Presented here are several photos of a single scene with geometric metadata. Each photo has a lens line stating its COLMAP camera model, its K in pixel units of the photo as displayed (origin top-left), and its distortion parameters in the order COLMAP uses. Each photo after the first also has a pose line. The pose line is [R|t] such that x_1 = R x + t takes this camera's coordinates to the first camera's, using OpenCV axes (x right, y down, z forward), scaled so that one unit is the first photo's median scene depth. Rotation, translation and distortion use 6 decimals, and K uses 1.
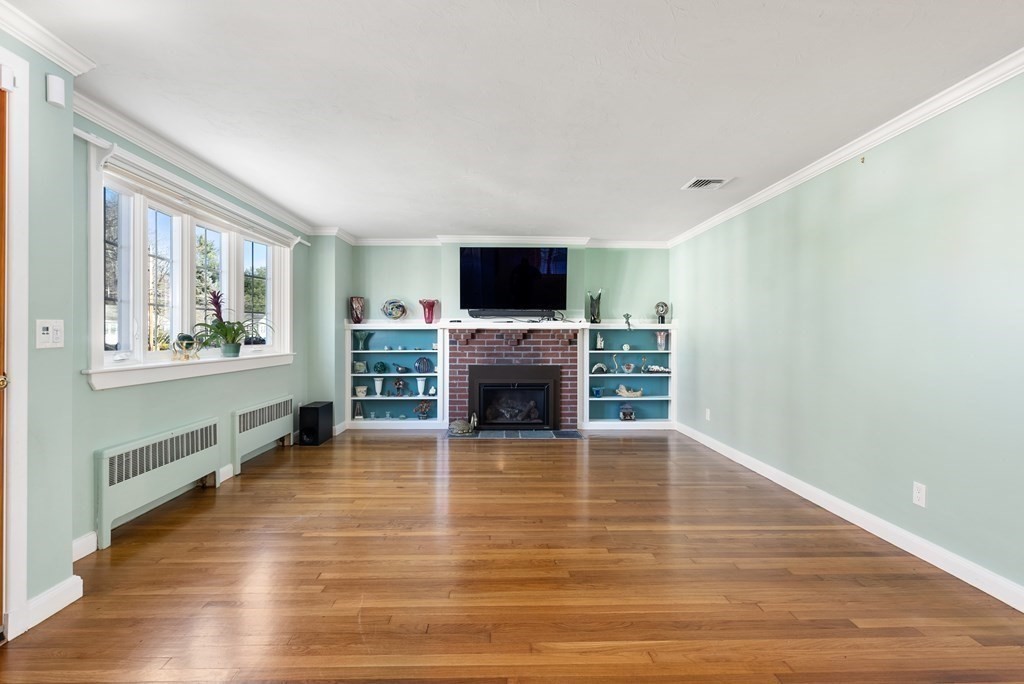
lens RADIAL K [[473.9, 0, 510.0], [0, 473.9, 335.2], [0, 0, 1]] dist [-0.009173, 0.003363]
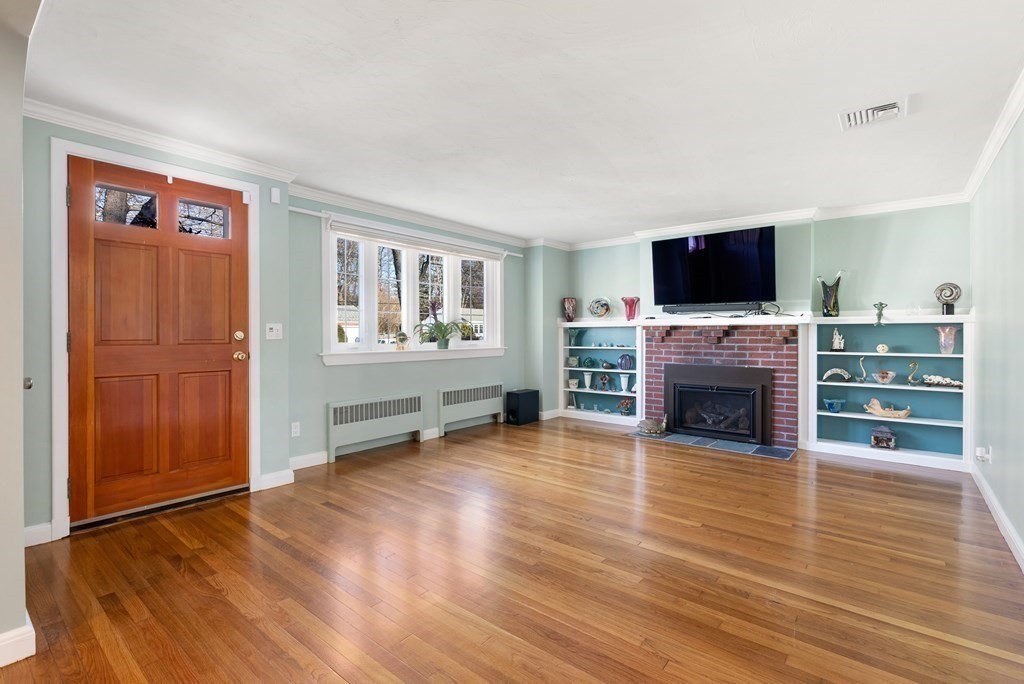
lens RADIAL K [[473.9, 0, 508.3], [0, 473.9, 335.9], [0, 0, 1]] dist [-0.009173, 0.003363]
pose [[0.755053, 0.002377, -0.655659, 0.299920], [0.001349, 0.999986, 0.005178, 0.001929], [0.655662, -0.004794, 0.755039, 0.073889]]
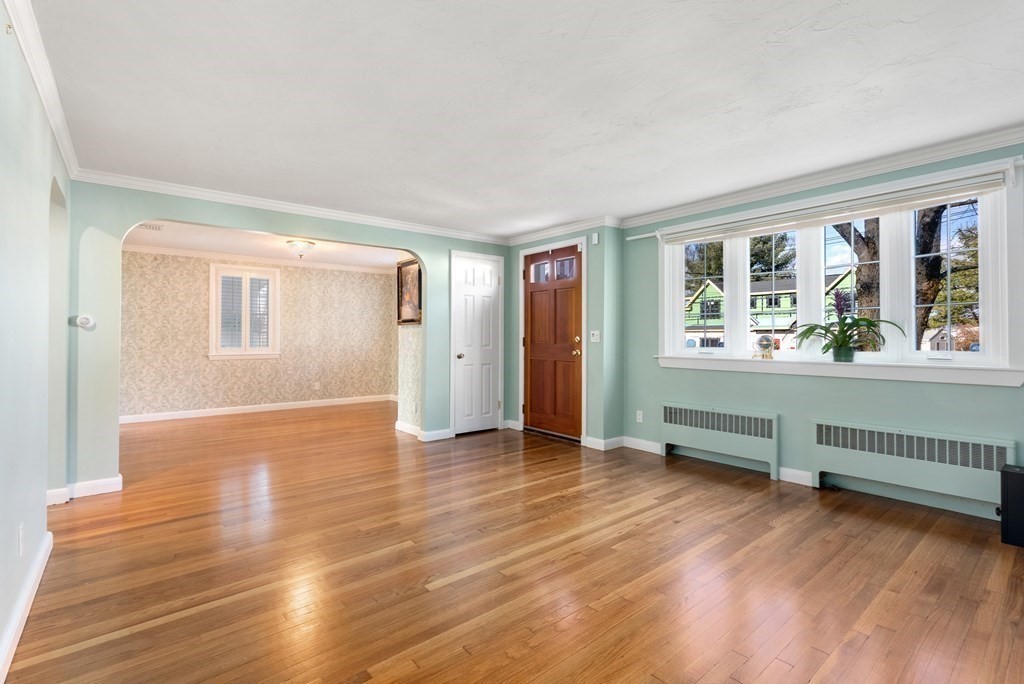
lens RADIAL K [[473.9, 0, 515.7], [0, 473.9, 337.5], [0, 0, 1]] dist [-0.009173, 0.003363]
pose [[-0.787734, -0.002860, -0.616008, 0.306163], [-0.002381, 0.999996, -0.001599, 0.002760], [0.616010, 0.000207, -0.787738, 0.918055]]
